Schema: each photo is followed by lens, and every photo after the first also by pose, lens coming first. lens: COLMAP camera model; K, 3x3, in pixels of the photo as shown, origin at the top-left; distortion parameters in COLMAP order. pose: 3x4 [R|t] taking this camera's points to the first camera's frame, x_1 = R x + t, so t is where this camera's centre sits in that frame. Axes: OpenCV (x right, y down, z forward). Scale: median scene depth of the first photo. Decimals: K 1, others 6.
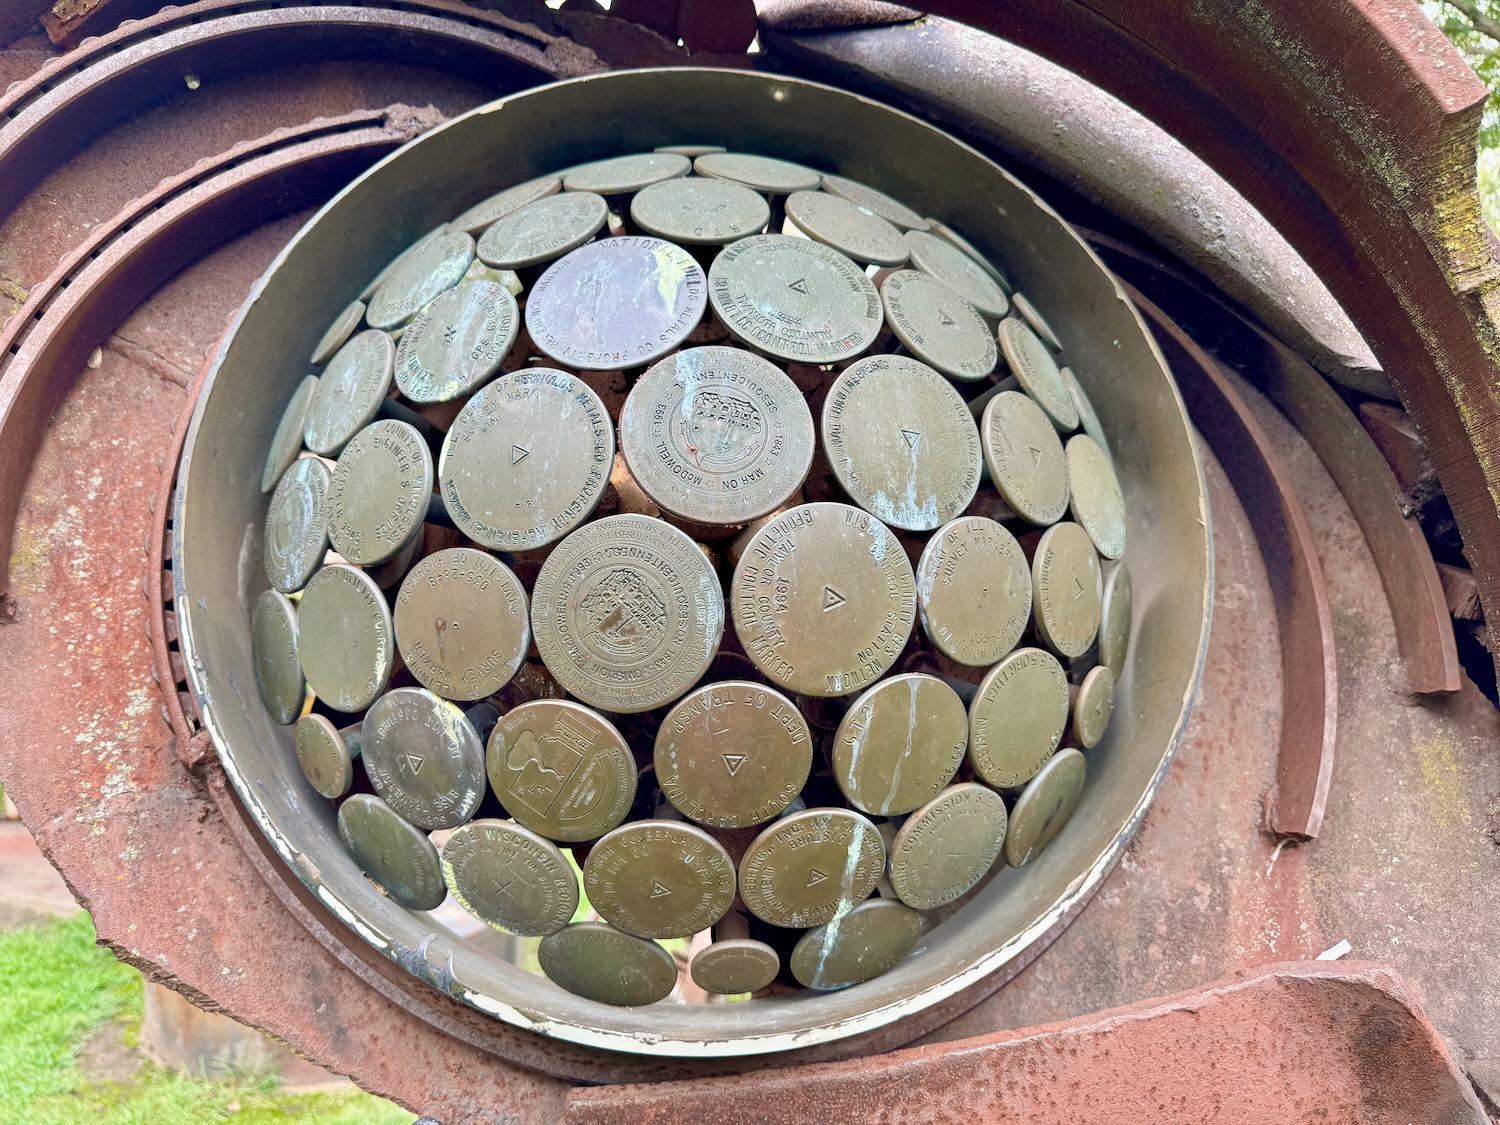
lens RADIAL K [[1029.5, 0, 750.0], [0, 1029.5, 562.5], [0, 0, 1]] dist [0.005079, -0.001218]
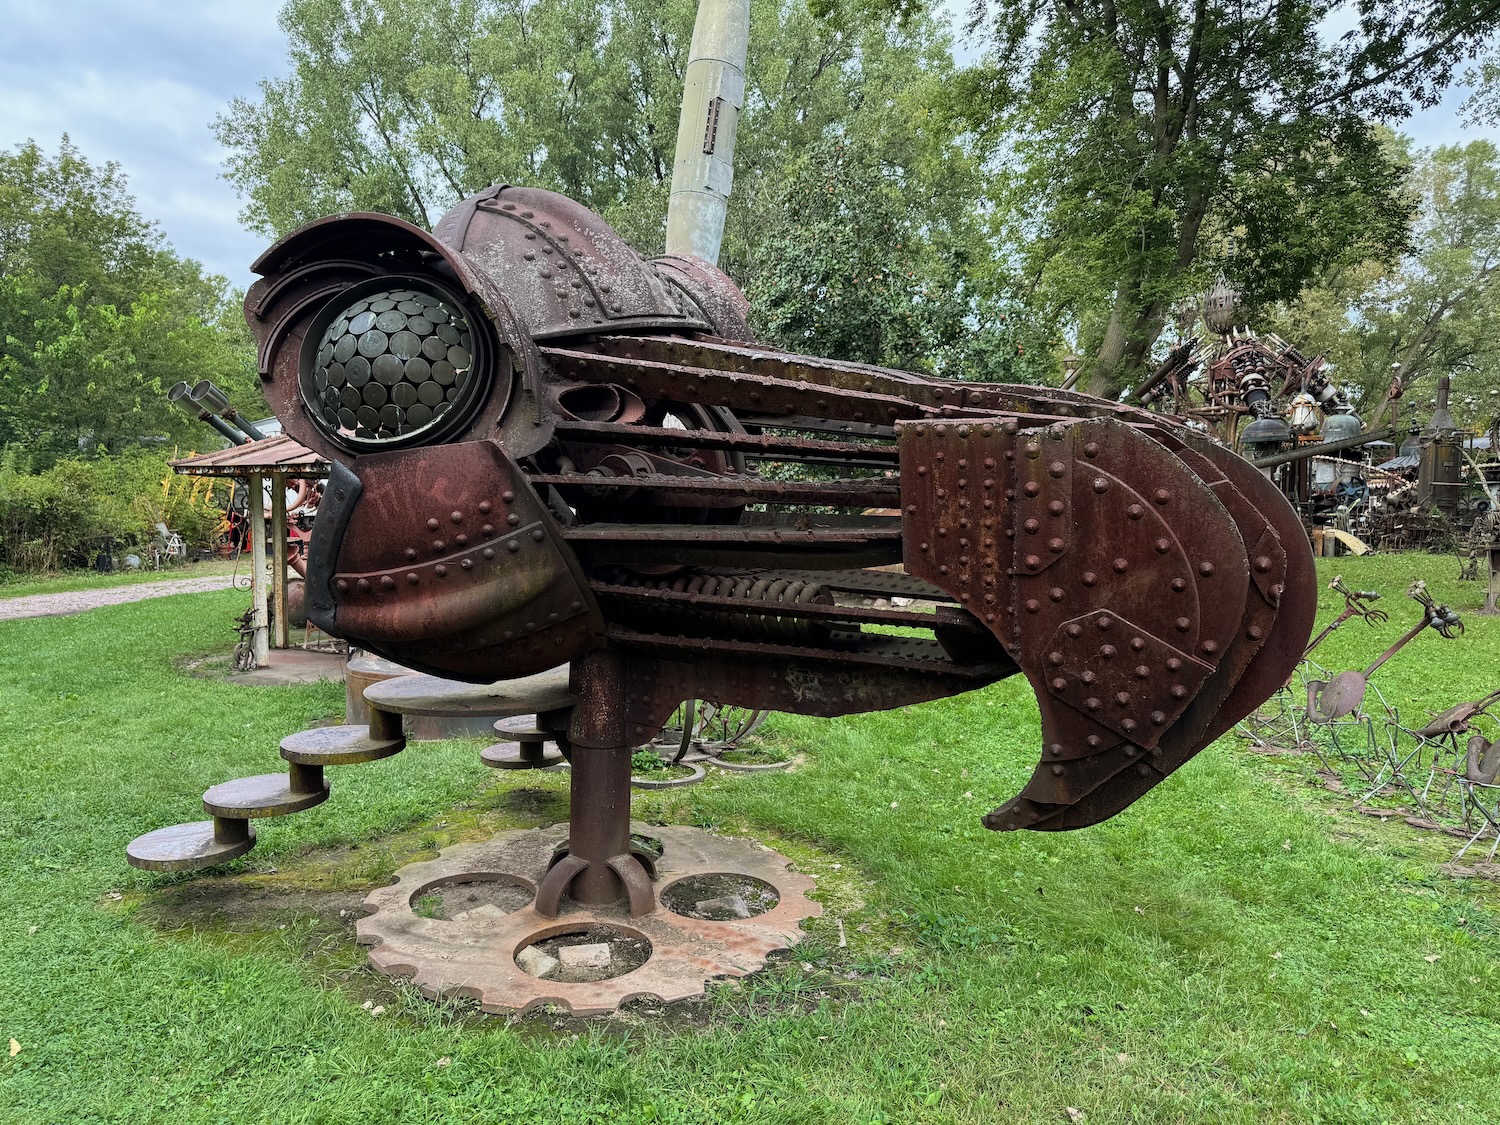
lens RADIAL K [[1029.5, 0, 750.0], [0, 1029.5, 562.5], [0, 0, 1]] dist [0.005079, -0.001218]
pose [[0.983506, 0.016313, -0.180138, 3.357644], [-0.012159, 0.999635, 0.024139, 1.022099], [0.180466, -0.021551, 0.983345, -4.775979]]
